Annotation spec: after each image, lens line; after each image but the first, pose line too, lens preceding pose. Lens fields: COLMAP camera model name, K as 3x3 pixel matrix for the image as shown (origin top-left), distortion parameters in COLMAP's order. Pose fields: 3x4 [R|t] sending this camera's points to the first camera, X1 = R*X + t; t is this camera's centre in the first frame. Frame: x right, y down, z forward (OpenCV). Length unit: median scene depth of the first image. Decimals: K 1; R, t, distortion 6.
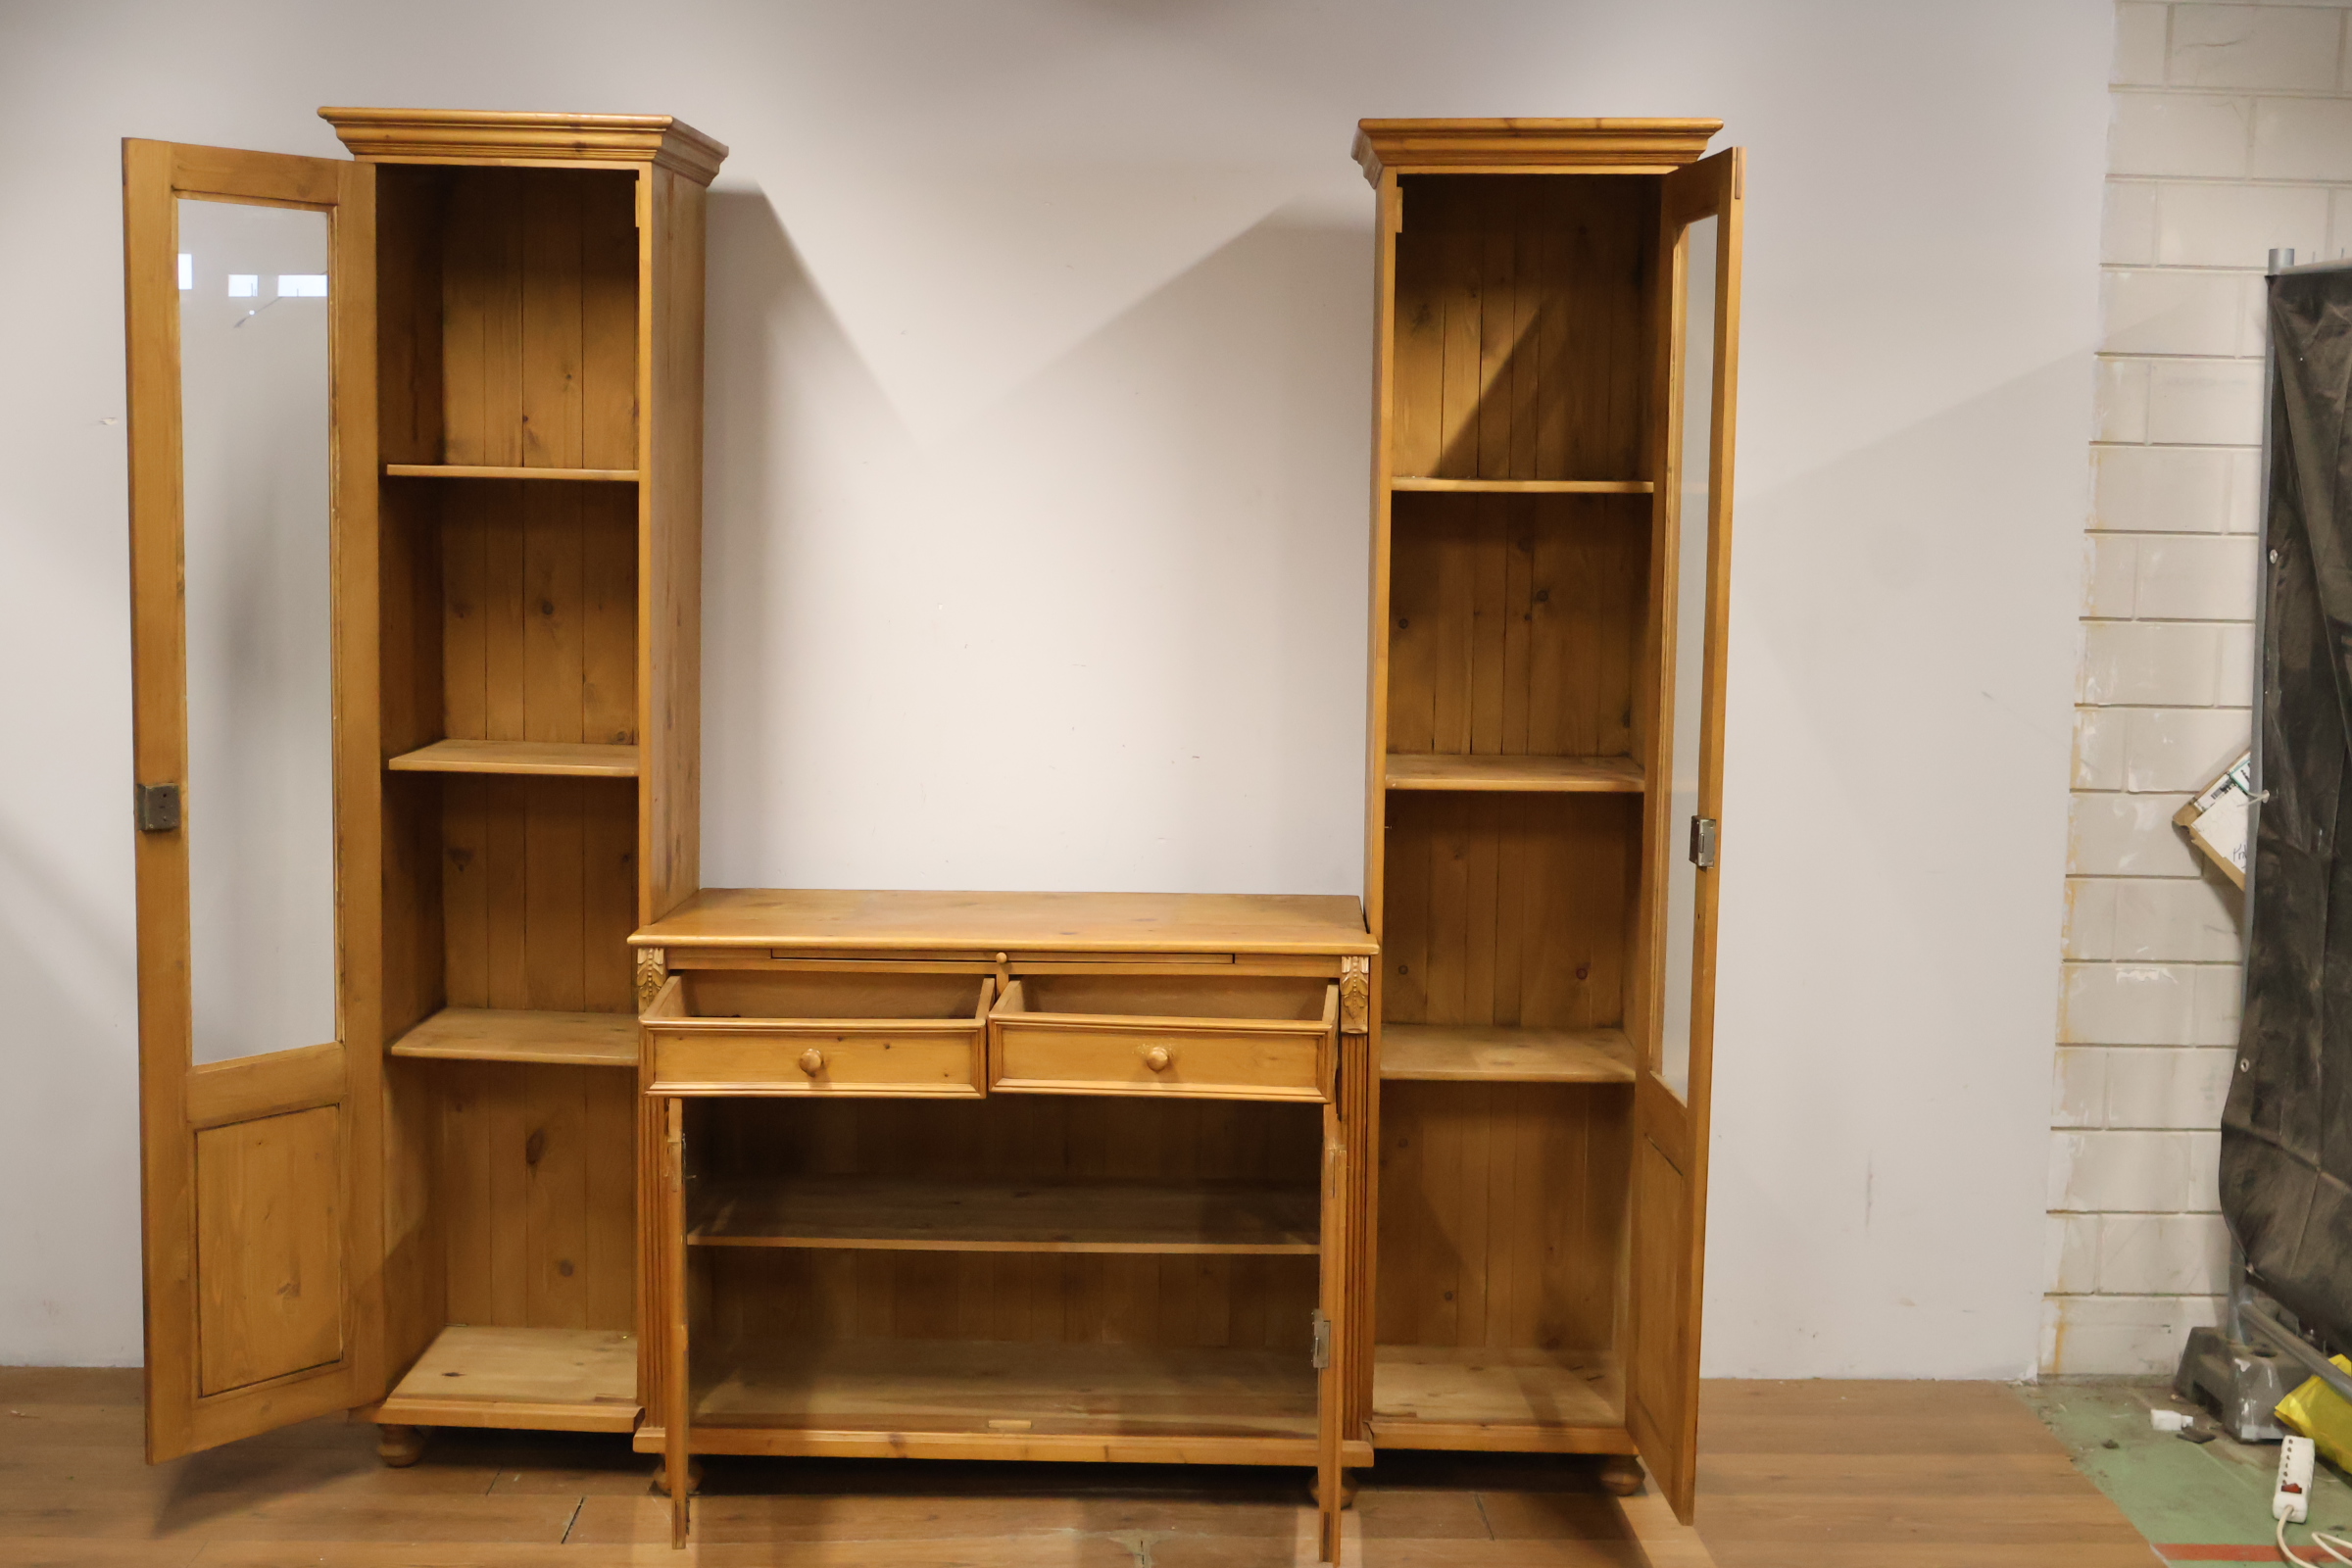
lens RADIAL K [[2713.0, 0, 1176.0], [0, 2713.0, 784.0], [0, 0, 1]] dist [-0.070057, 0.217760]
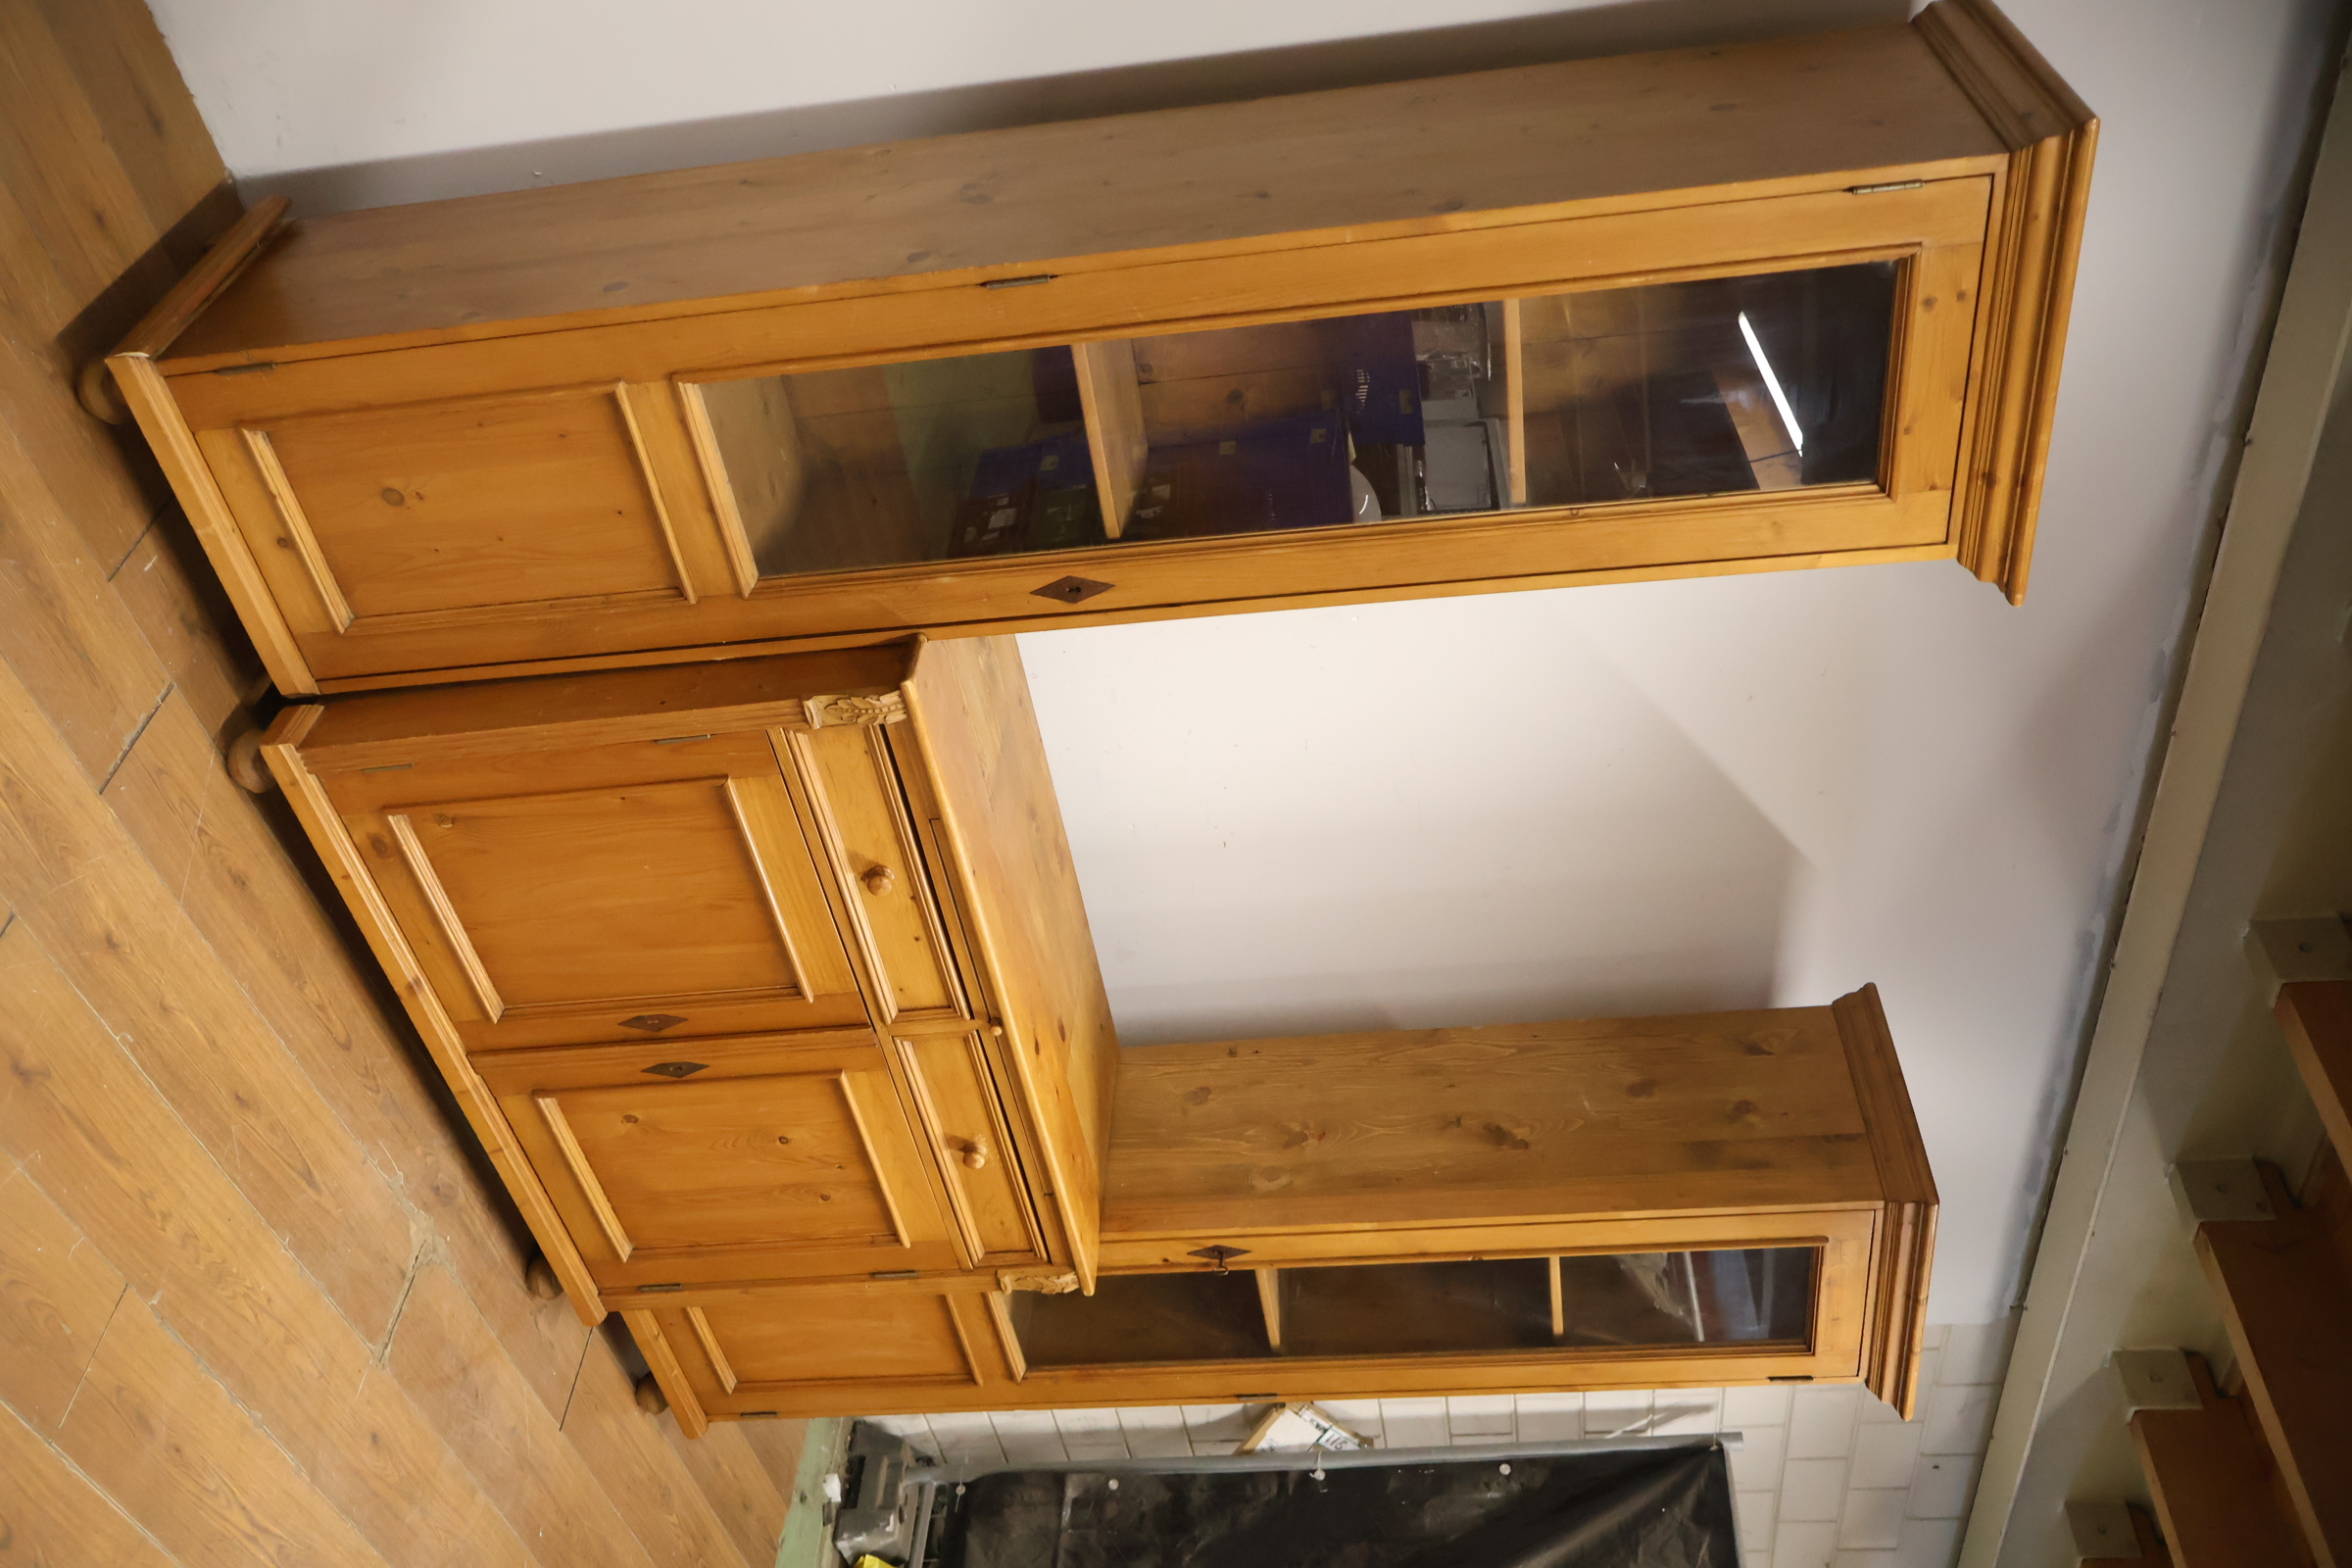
lens RADIAL K [[1893.7, 0, 1158.6], [0, 1893.7, 769.2], [0, 0, 1]] dist [-0.005746, 0.004130]
pose [[0.171551, 0.763028, 0.623184, -0.443673], [-0.983877, 0.165152, 0.068631, -0.038340], [-0.050553, -0.624911, 0.779058, 0.508006]]
